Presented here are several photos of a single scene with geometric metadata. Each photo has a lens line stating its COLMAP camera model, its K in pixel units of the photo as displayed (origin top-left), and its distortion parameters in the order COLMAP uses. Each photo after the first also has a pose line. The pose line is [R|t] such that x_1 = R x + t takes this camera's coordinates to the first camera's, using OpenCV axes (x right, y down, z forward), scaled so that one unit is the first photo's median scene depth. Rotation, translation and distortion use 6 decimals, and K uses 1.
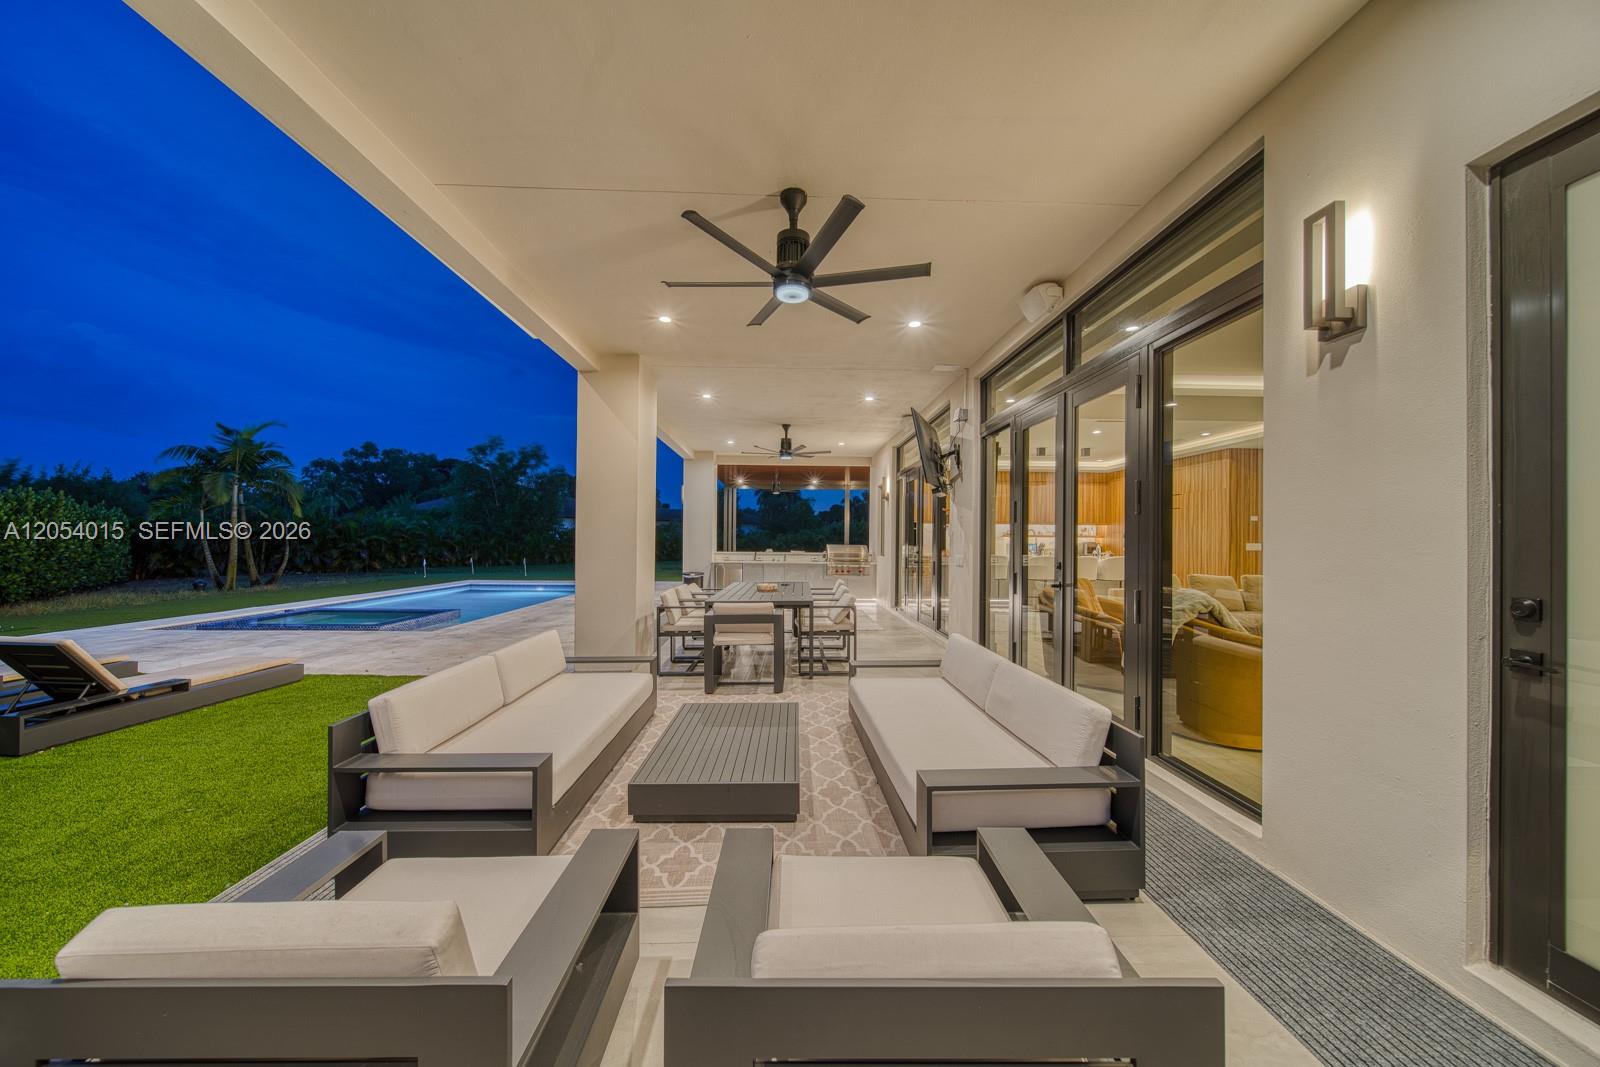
lens RADIAL K [[557.3, 0, 793.9], [0, 557.3, 534.1], [0, 0, 1]] dist [-0.006118, 0.000125]
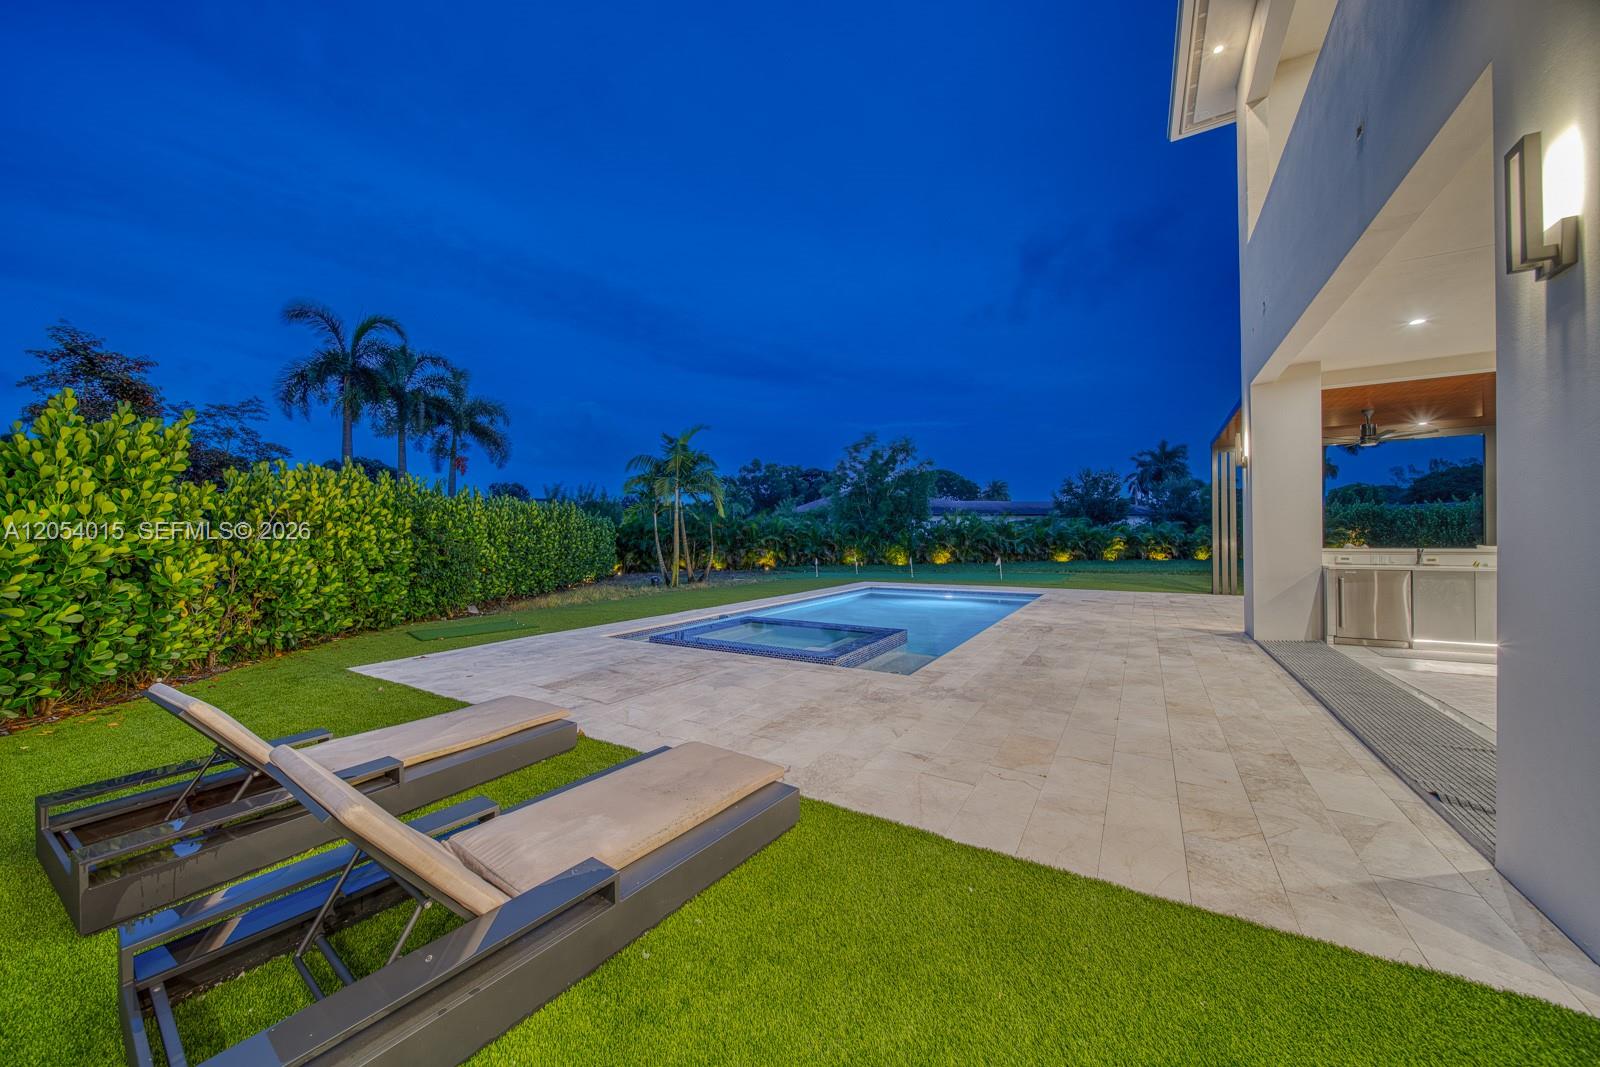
lens RADIAL K [[557.3, 0, 796.9], [0, 557.3, 529.9], [0, 0, 1]] dist [-0.006118, 0.000125]
pose [[0.839315, -0.023571, -0.543134, -0.149722], [0.020985, 0.999720, -0.010958, 0.004604], [0.543240, -0.002200, 0.839575, 0.144496]]
